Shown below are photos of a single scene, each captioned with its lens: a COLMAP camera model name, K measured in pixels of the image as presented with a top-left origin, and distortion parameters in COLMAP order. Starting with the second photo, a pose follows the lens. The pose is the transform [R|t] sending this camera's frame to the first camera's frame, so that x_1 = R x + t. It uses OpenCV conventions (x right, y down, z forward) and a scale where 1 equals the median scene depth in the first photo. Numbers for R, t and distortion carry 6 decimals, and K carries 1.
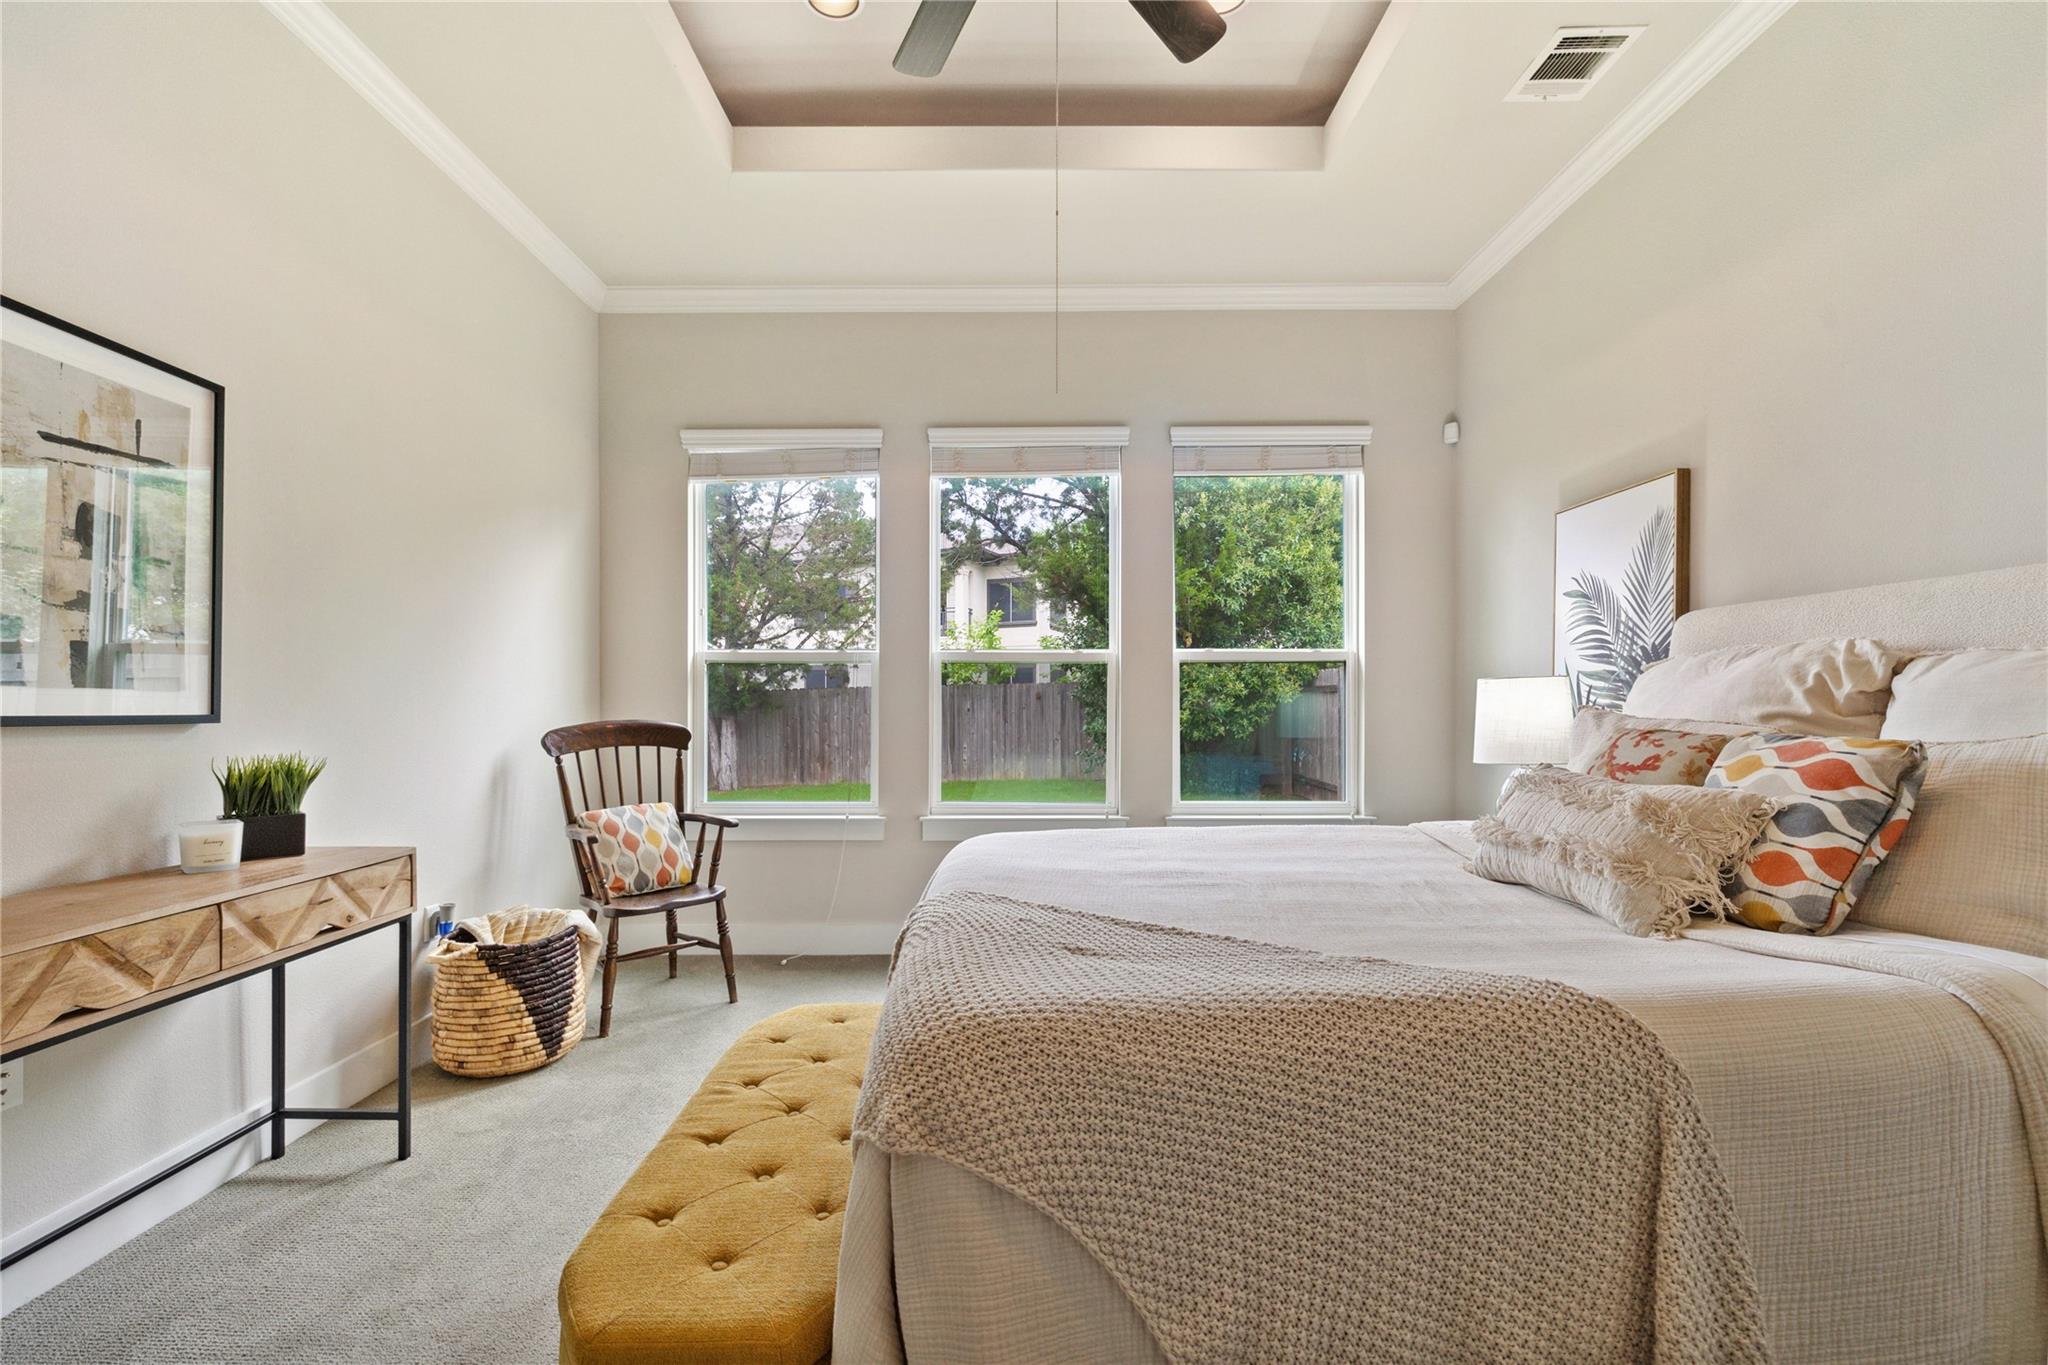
lens RADIAL K [[871.2, 0, 1012.6], [0, 871.2, 675.9], [0, 0, 1]] dist [0.001615, 0.000450]
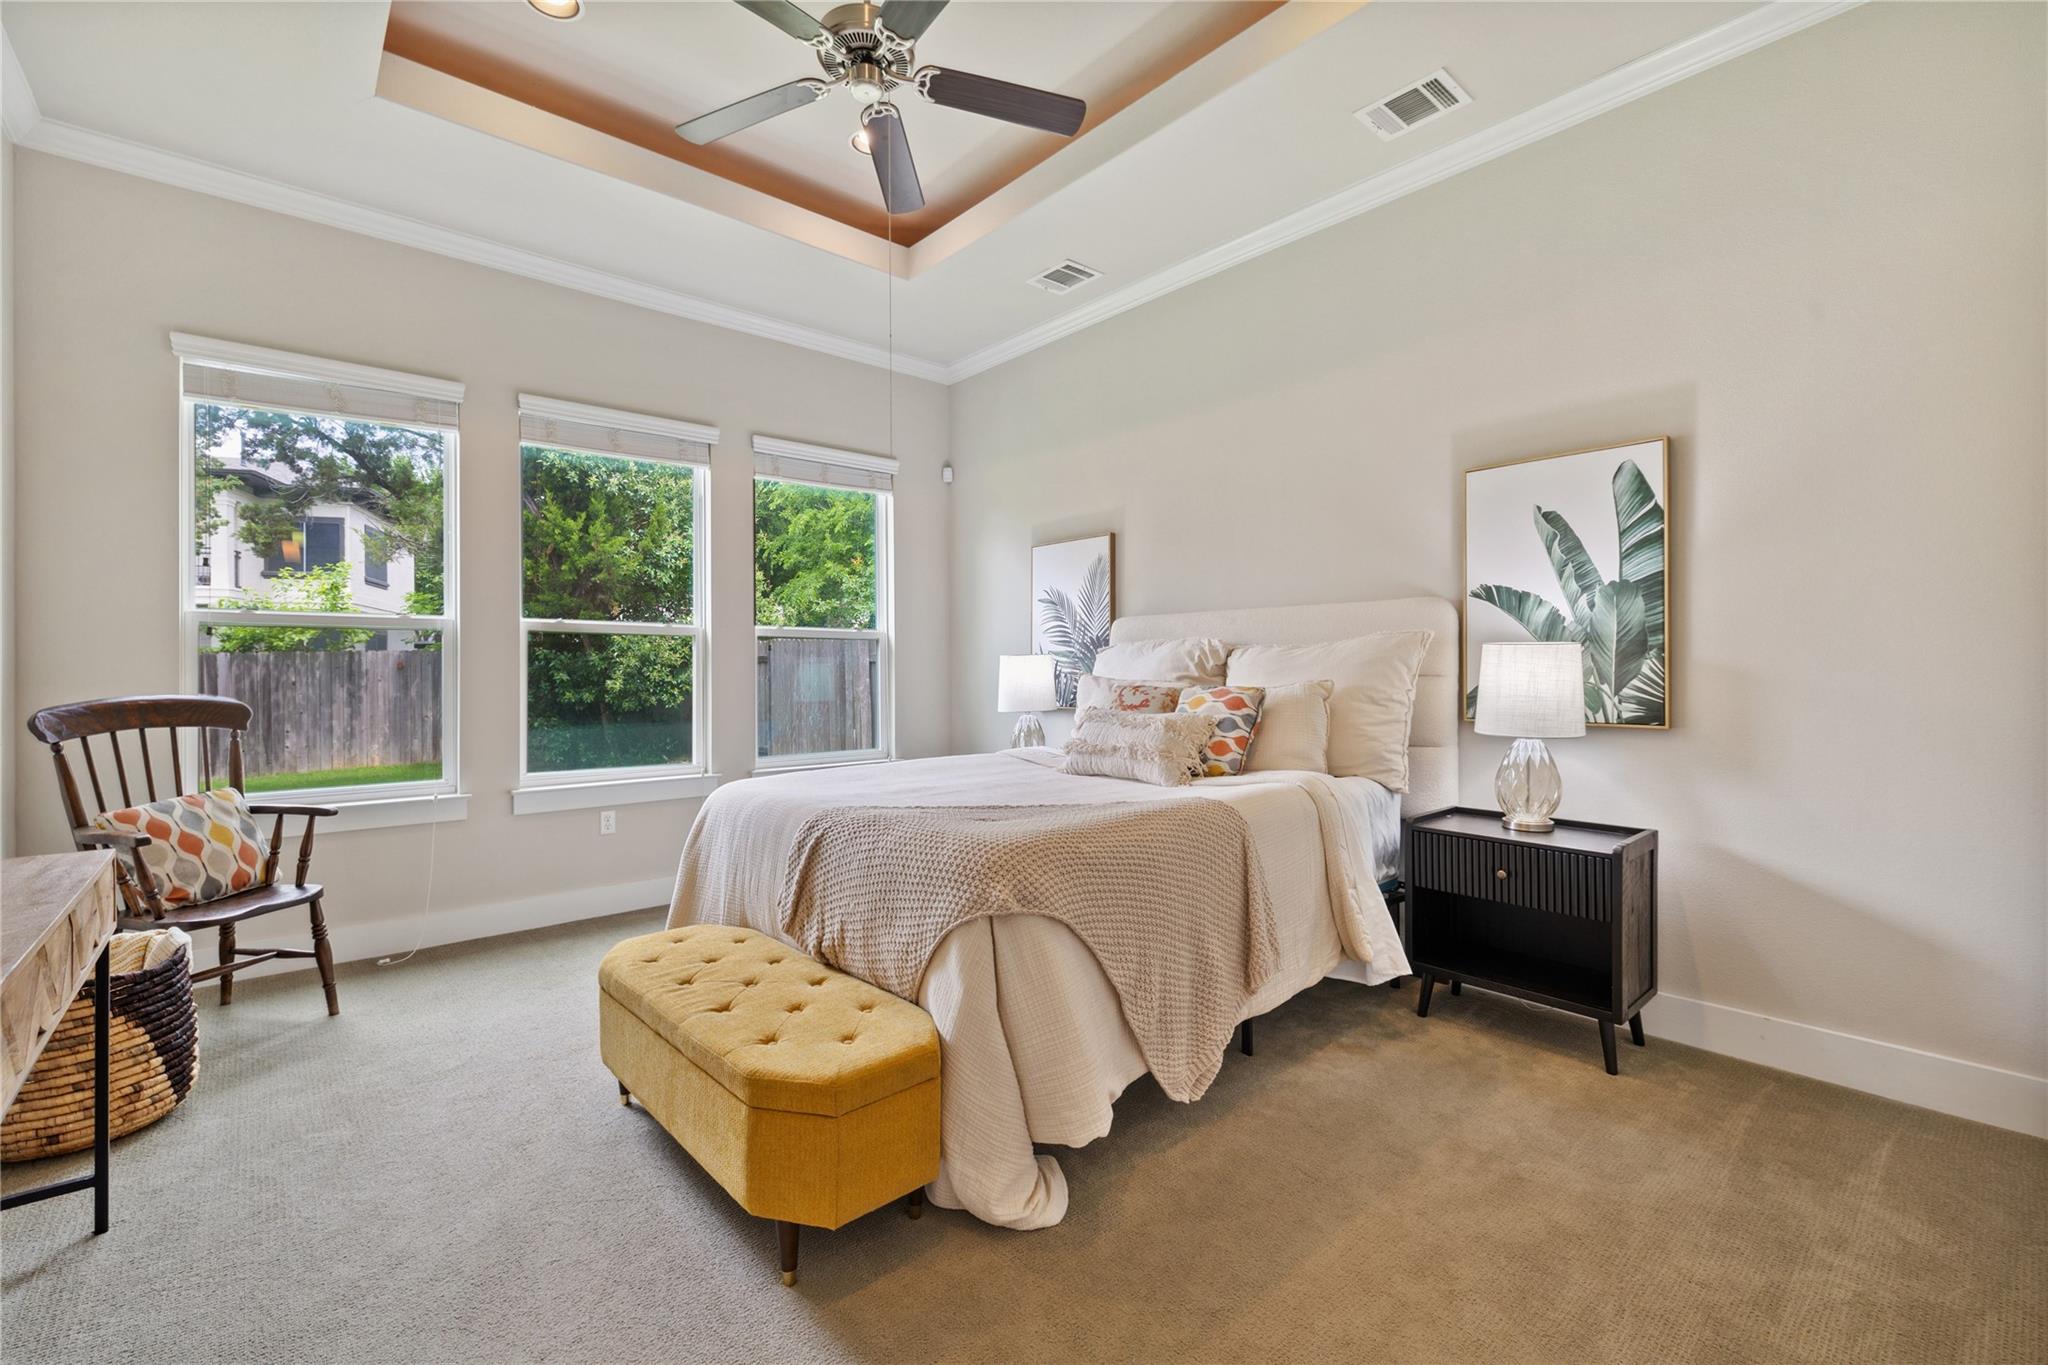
lens RADIAL K [[875.4, 0, 997.1], [0, 875.4, 629.4], [0, 0, 1]] dist [-0.002325, 0.000071]
pose [[0.759676, 0.027827, 0.649706, -0.498534], [-0.015445, 0.999574, -0.024752, -0.004393], [-0.650118, 0.008769, 0.759782, -0.145236]]
